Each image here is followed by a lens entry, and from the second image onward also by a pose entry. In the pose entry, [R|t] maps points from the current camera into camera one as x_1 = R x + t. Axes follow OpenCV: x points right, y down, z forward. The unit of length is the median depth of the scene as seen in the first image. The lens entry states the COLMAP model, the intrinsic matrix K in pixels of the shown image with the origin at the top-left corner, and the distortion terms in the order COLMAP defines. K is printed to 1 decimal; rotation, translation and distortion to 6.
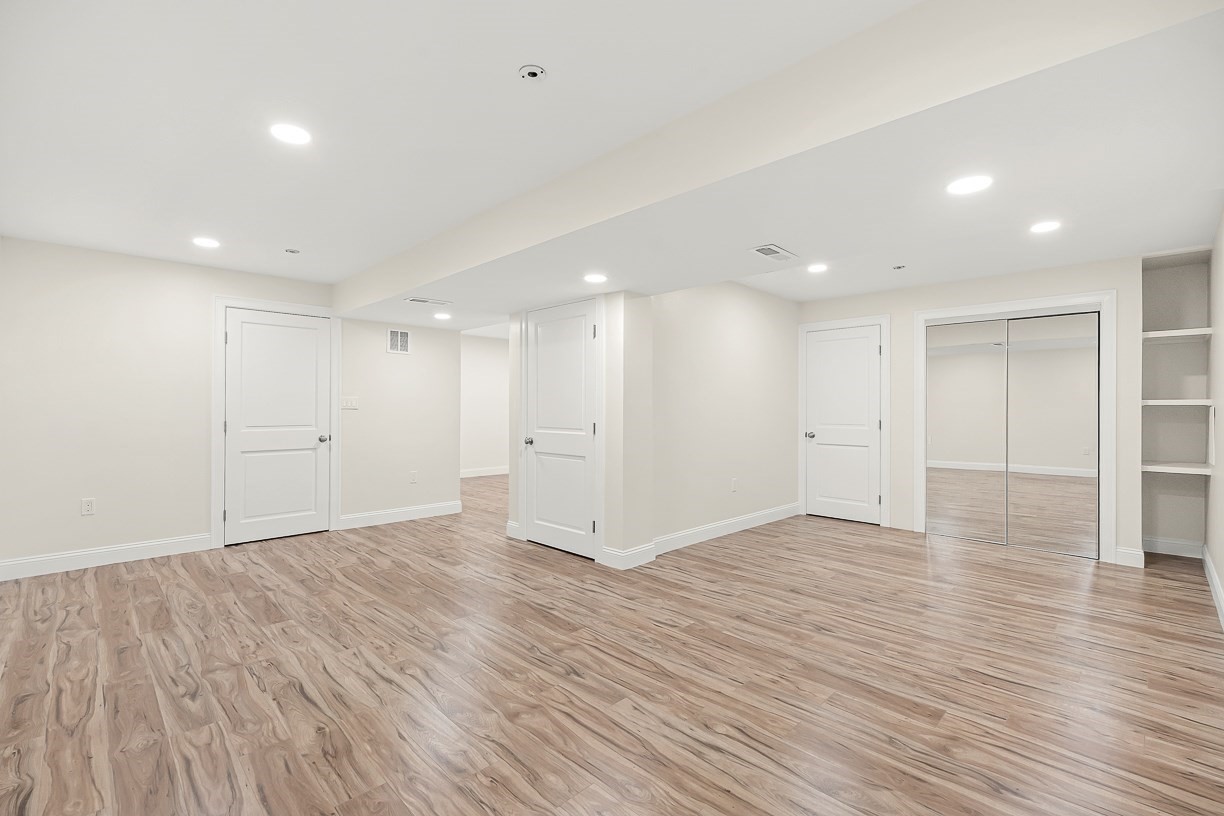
lens RADIAL K [[562.4, 0, 606.1], [0, 562.4, 404.7], [0, 0, 1]] dist [-0.000258, 0.000039]
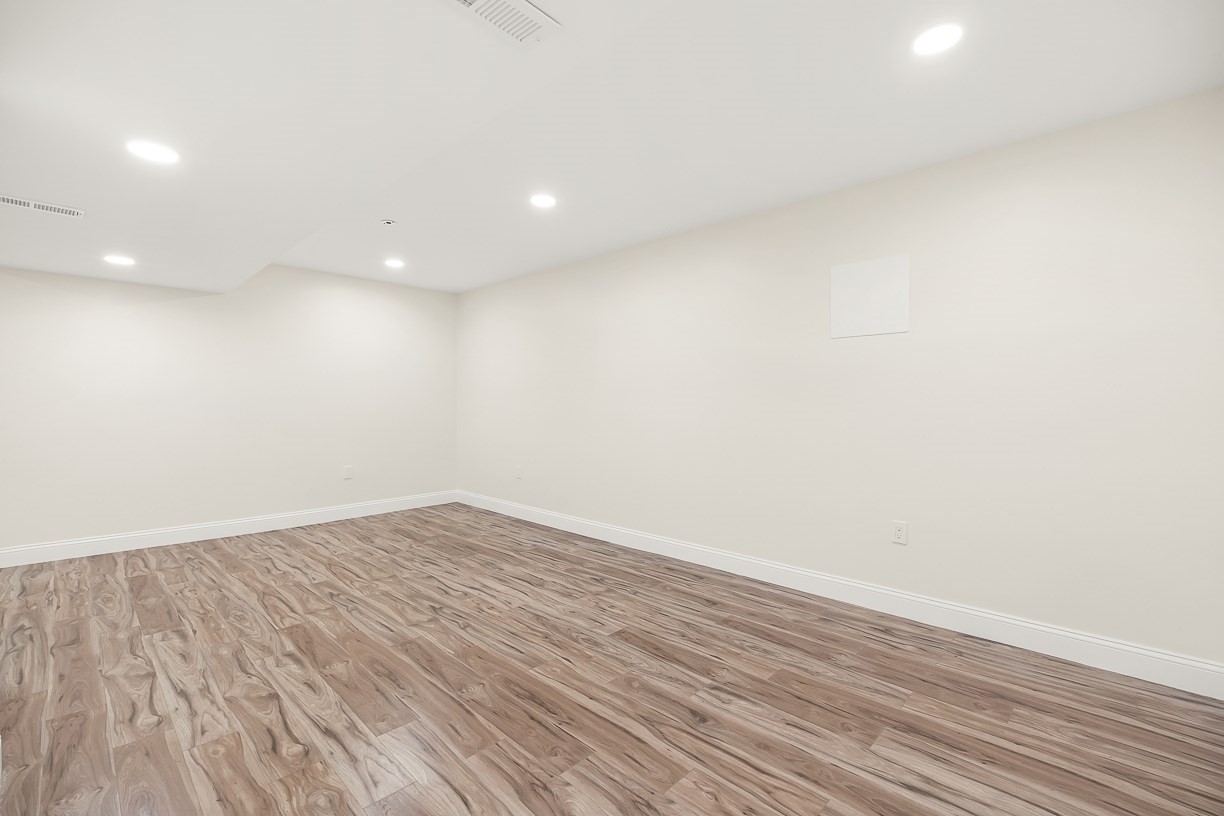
lens RADIAL K [[541.6, 0, 607.5], [0, 541.6, 402.5], [0, 0, 1]] dist [-0.000743, -0.000360]
pose [[-0.999755, -0.002551, -0.021999, -0.551964], [-0.002483, 0.999992, -0.003134, 0.024997], [0.022007, -0.003078, -0.999753, 1.883560]]
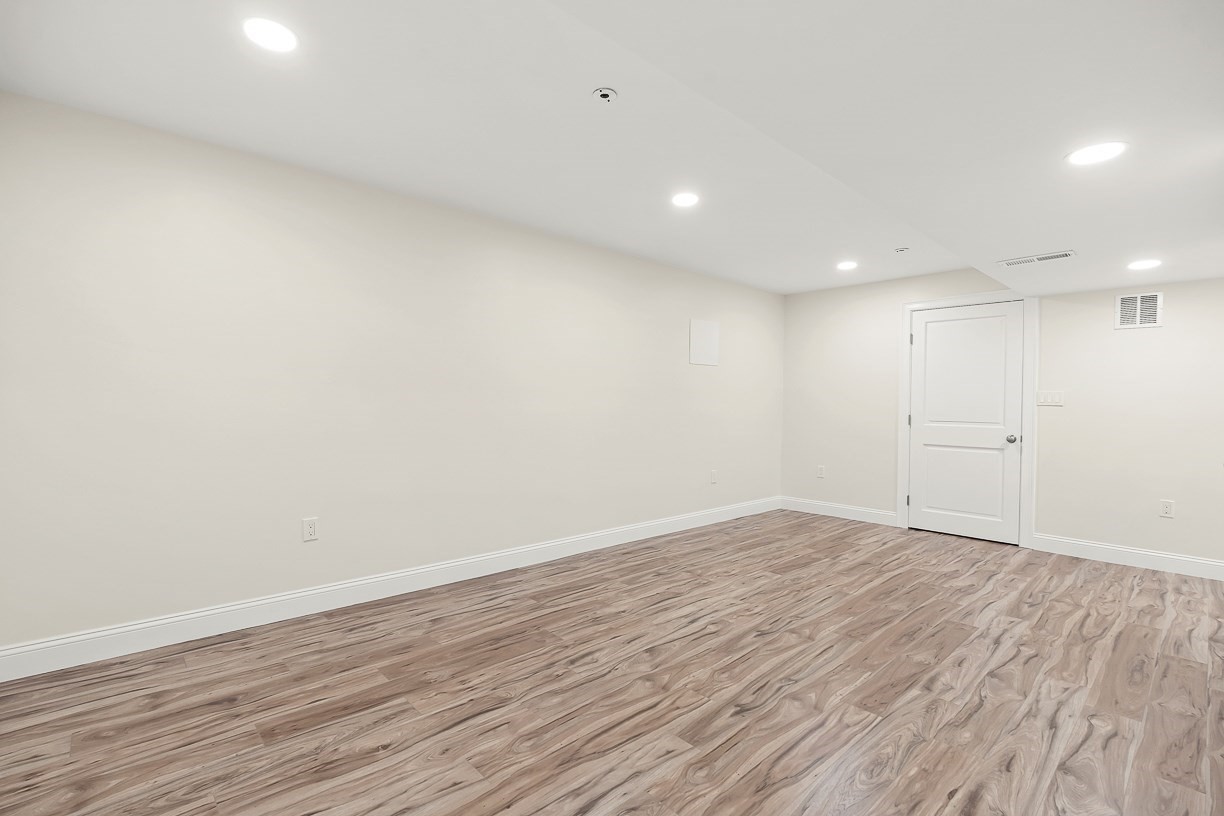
lens RADIAL K [[541.6, 0, 607.5], [0, 541.6, 402.5], [0, 0, 1]] dist [-0.000743, -0.000360]
pose [[-0.034570, -0.002365, -0.999399, 0.624749], [-0.010216, 0.999946, -0.002013, 0.019913], [0.999350, 0.010140, -0.034593, 0.680466]]
